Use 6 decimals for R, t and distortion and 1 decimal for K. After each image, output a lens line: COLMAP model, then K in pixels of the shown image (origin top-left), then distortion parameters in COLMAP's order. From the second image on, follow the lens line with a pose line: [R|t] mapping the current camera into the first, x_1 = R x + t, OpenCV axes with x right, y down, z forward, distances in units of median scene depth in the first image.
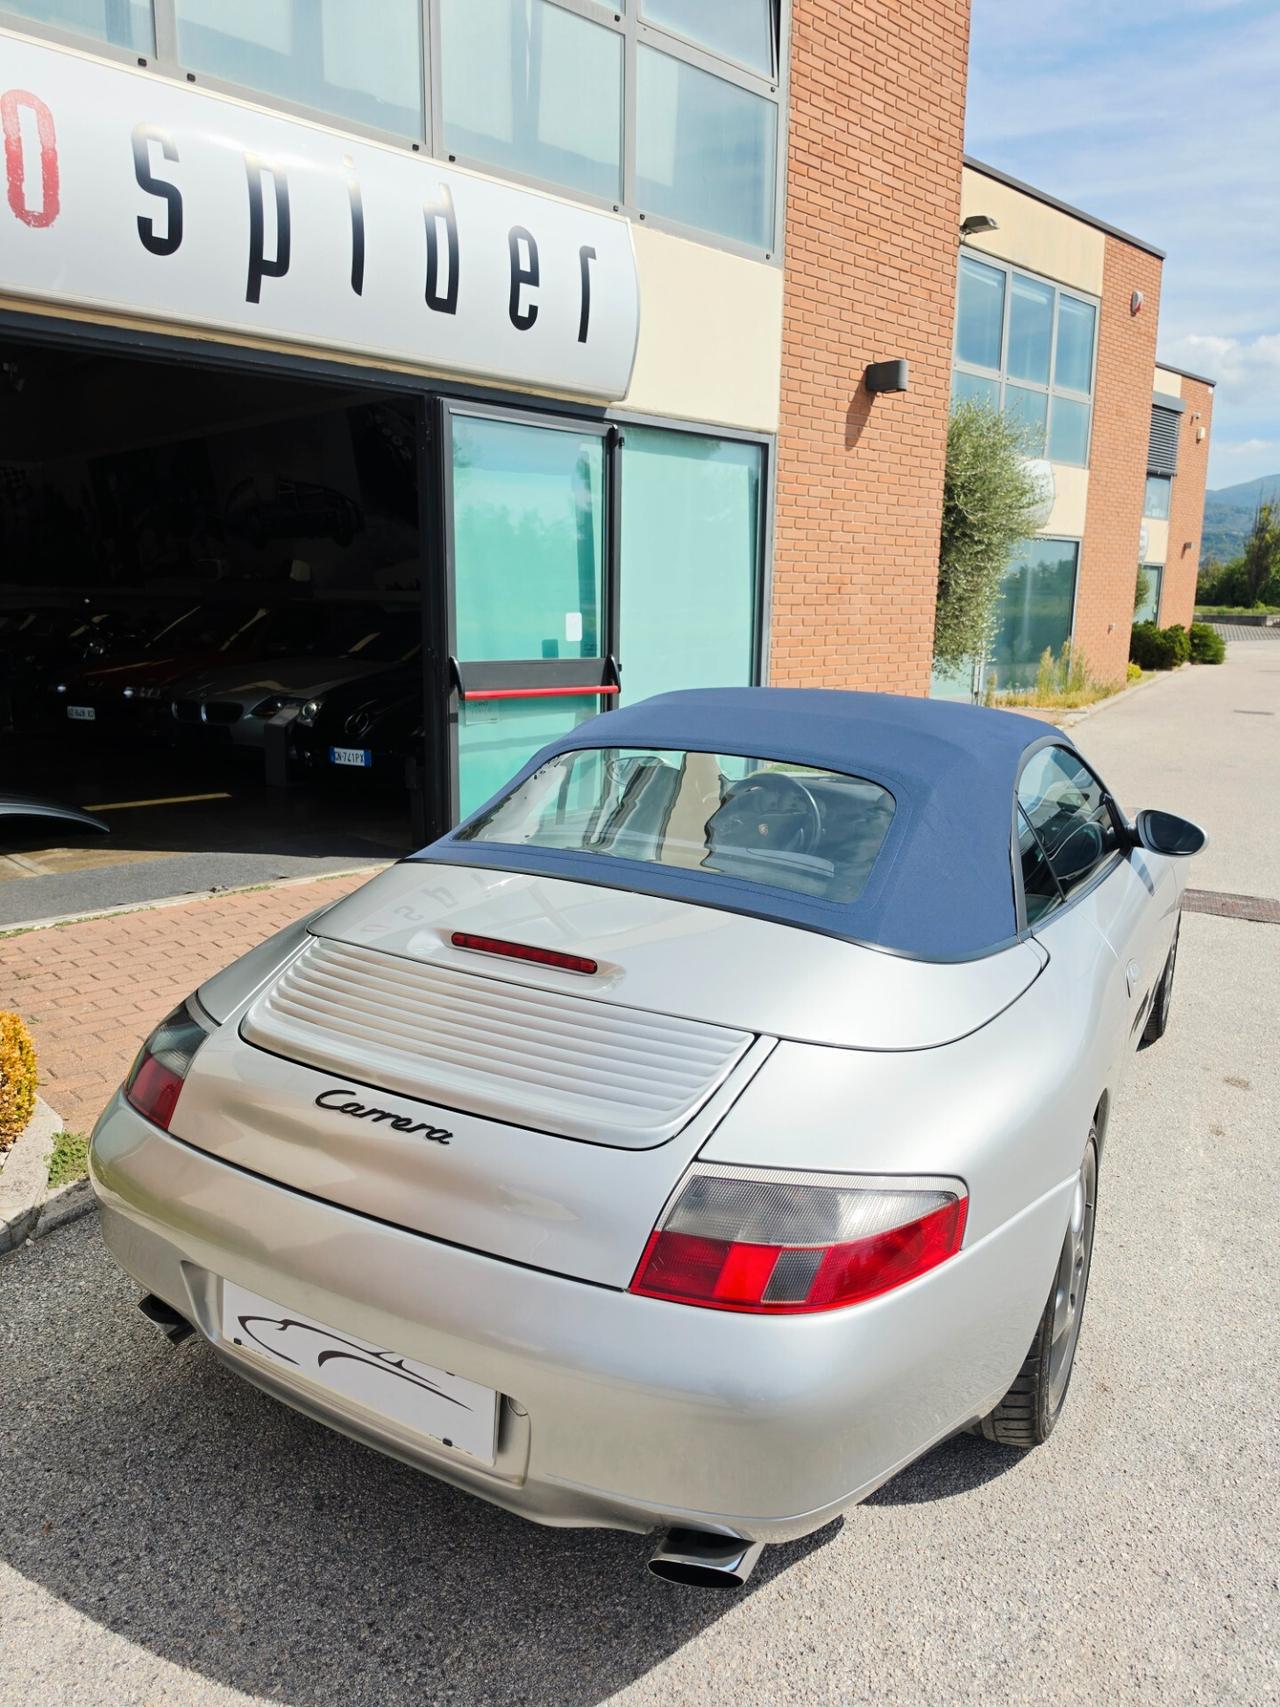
lens RADIAL K [[1175.9, 0, 638.9], [0, 1175.9, 857.9], [0, 0, 1]] dist [0.033283, -0.050819]
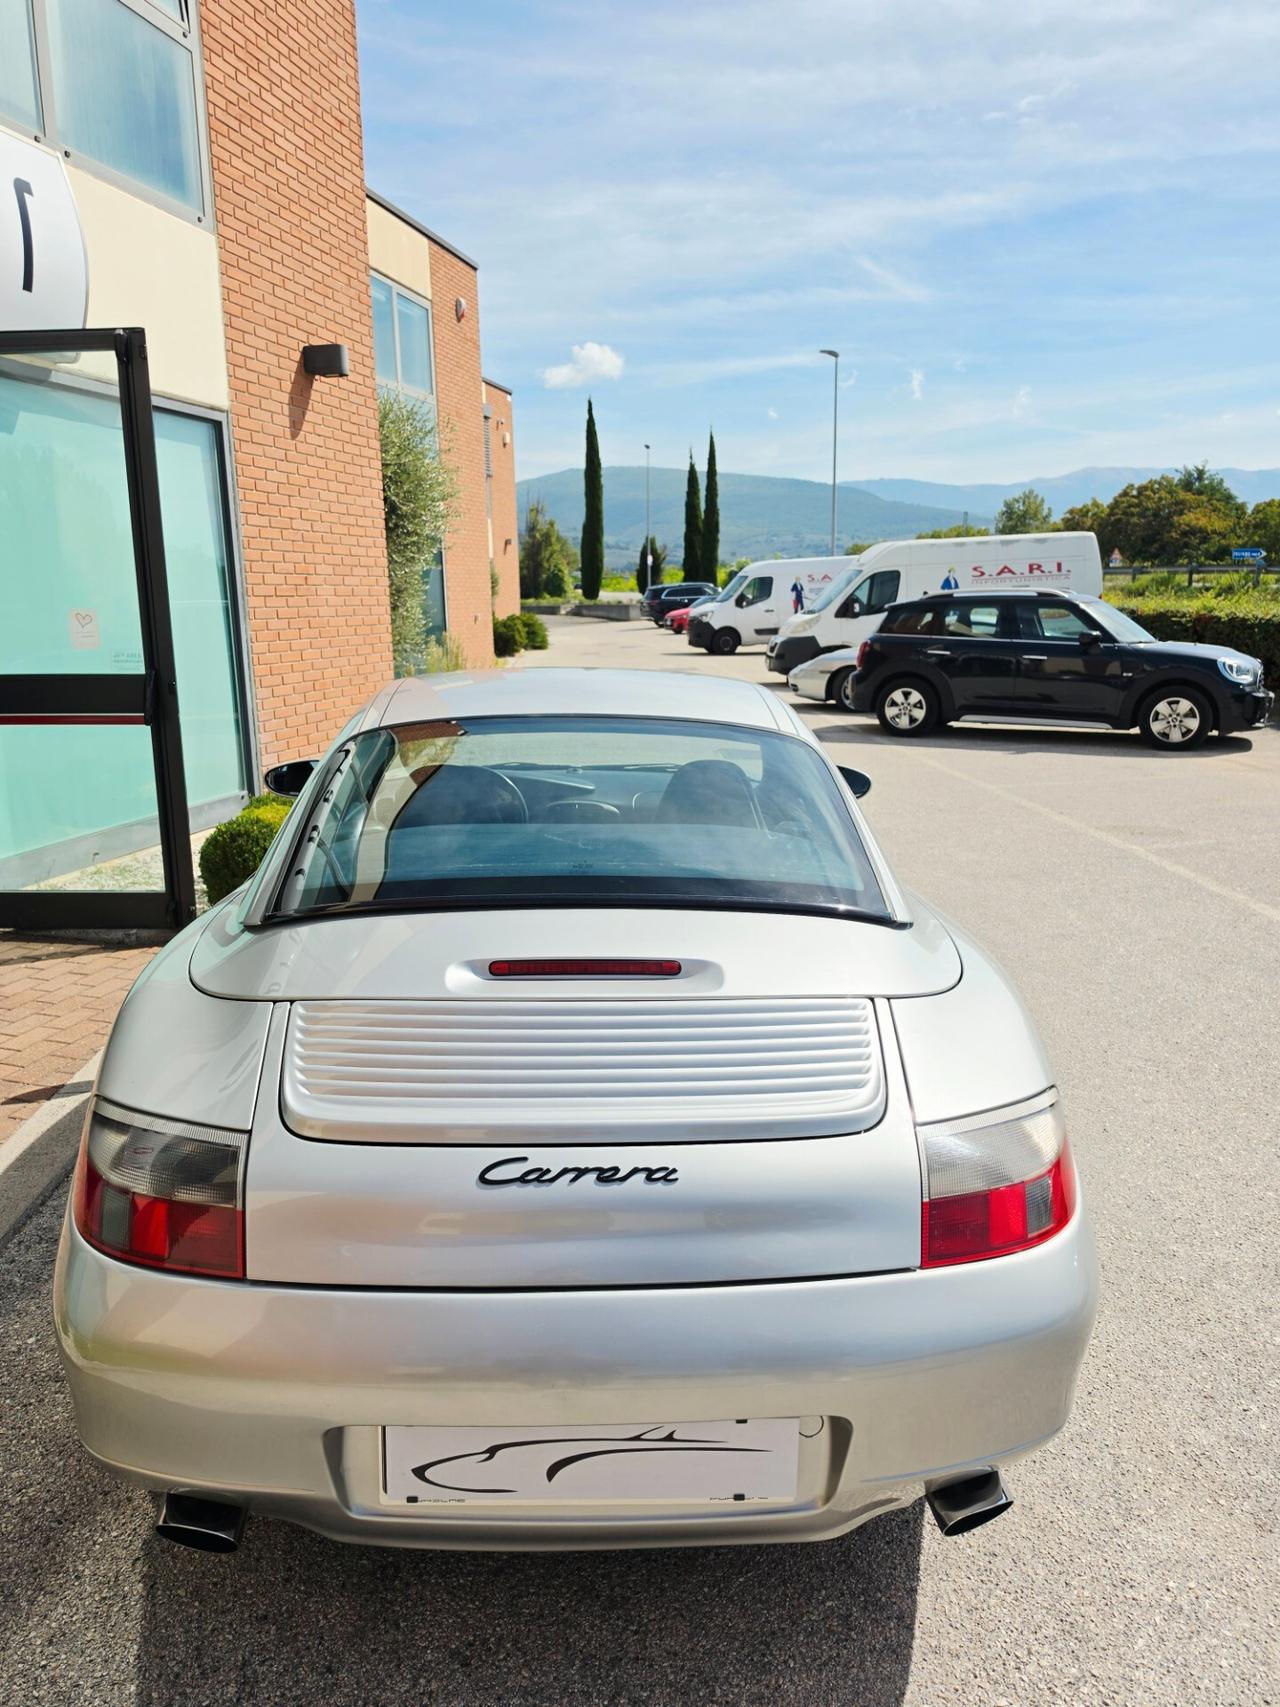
lens RADIAL K [[1175.9, 0, 633.3], [0, 1175.9, 860.5], [0, 0, 1]] dist [0.033283, -0.050819]
pose [[0.849464, -0.135193, 0.510033, -0.173400], [0.131896, 0.990338, 0.042831, -0.011710], [-0.510896, 0.030888, 0.859088, 0.067555]]
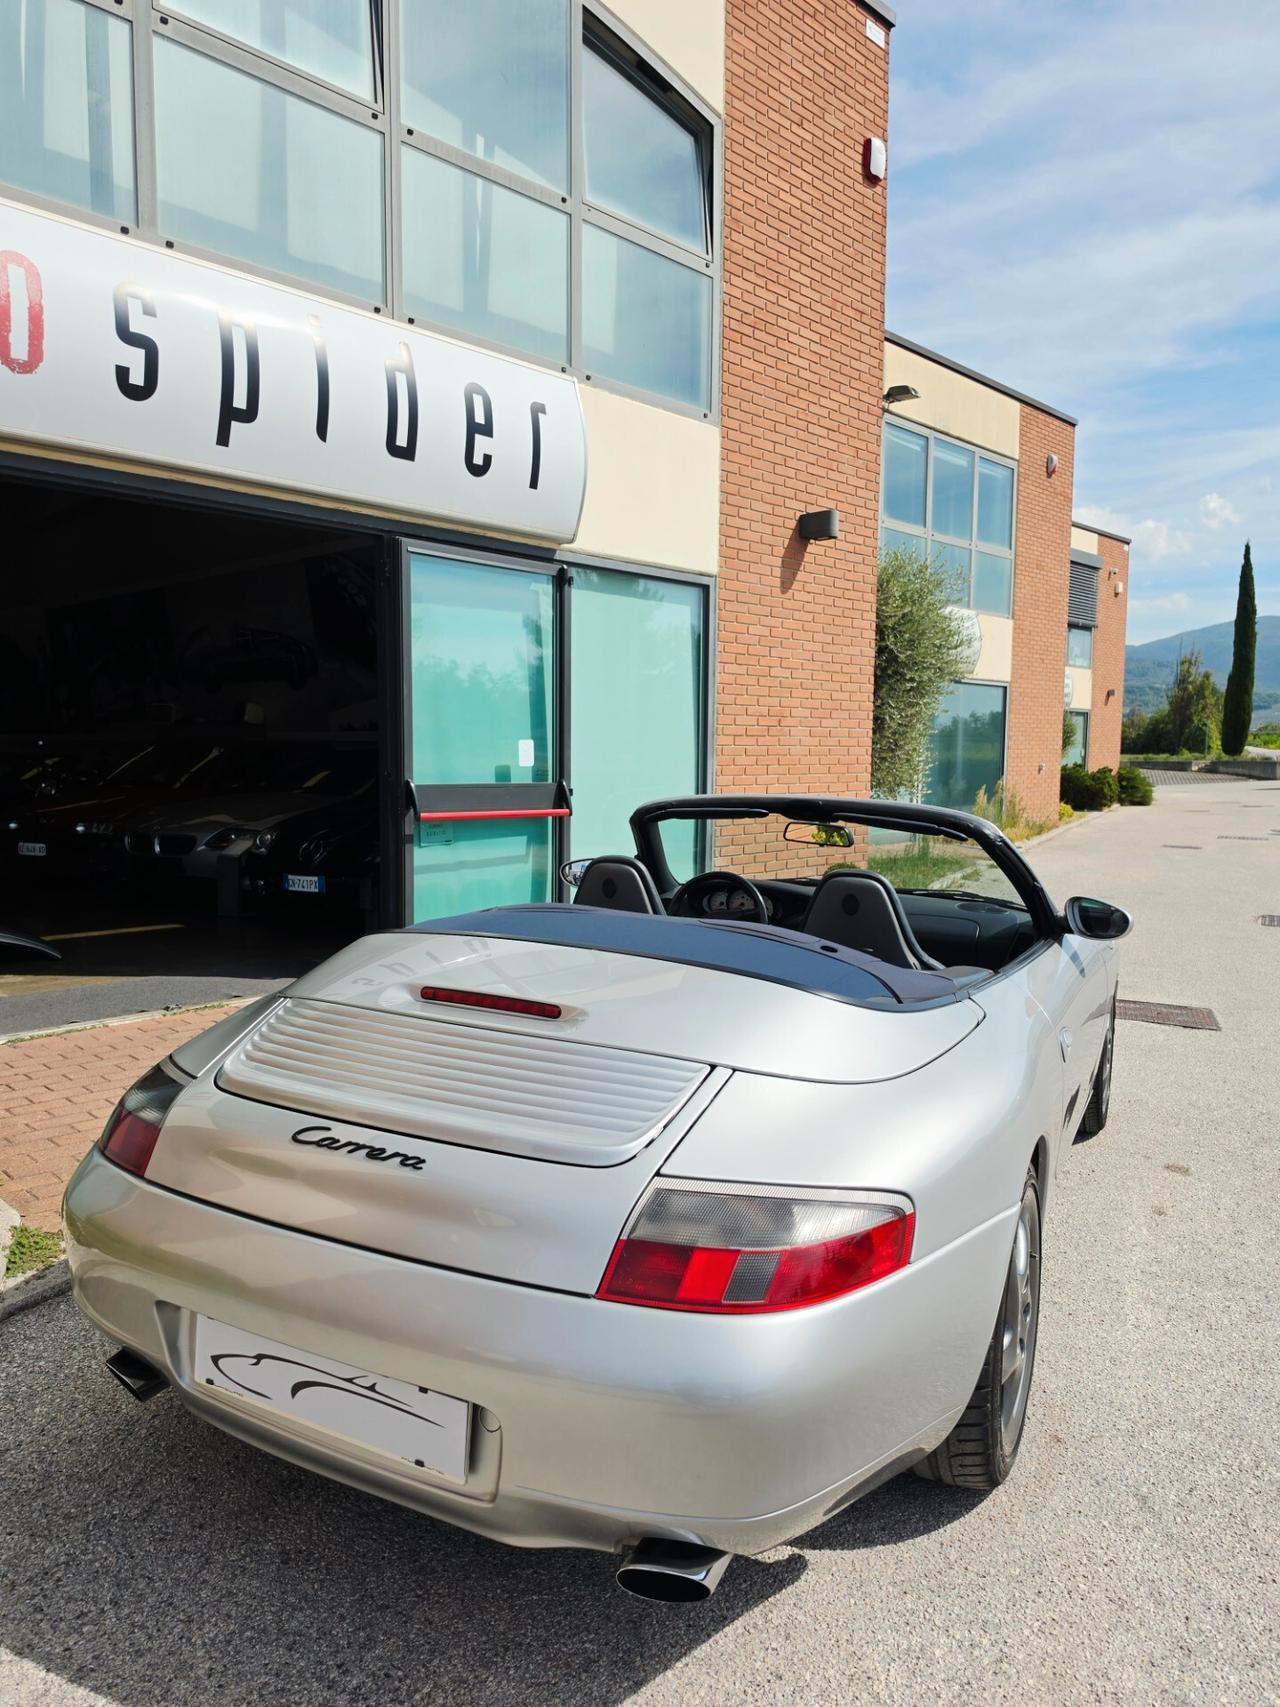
lens RADIAL K [[1175.9, 0, 626.4], [0, 1175.9, 882.0], [0, 0, 1]] dist [0.033283, -0.050819]
pose [[0.999365, -0.008142, 0.034682, -0.003967], [0.011724, 0.994468, -0.104379, 0.028252], [-0.033641, 0.104719, 0.993933, -0.020847]]
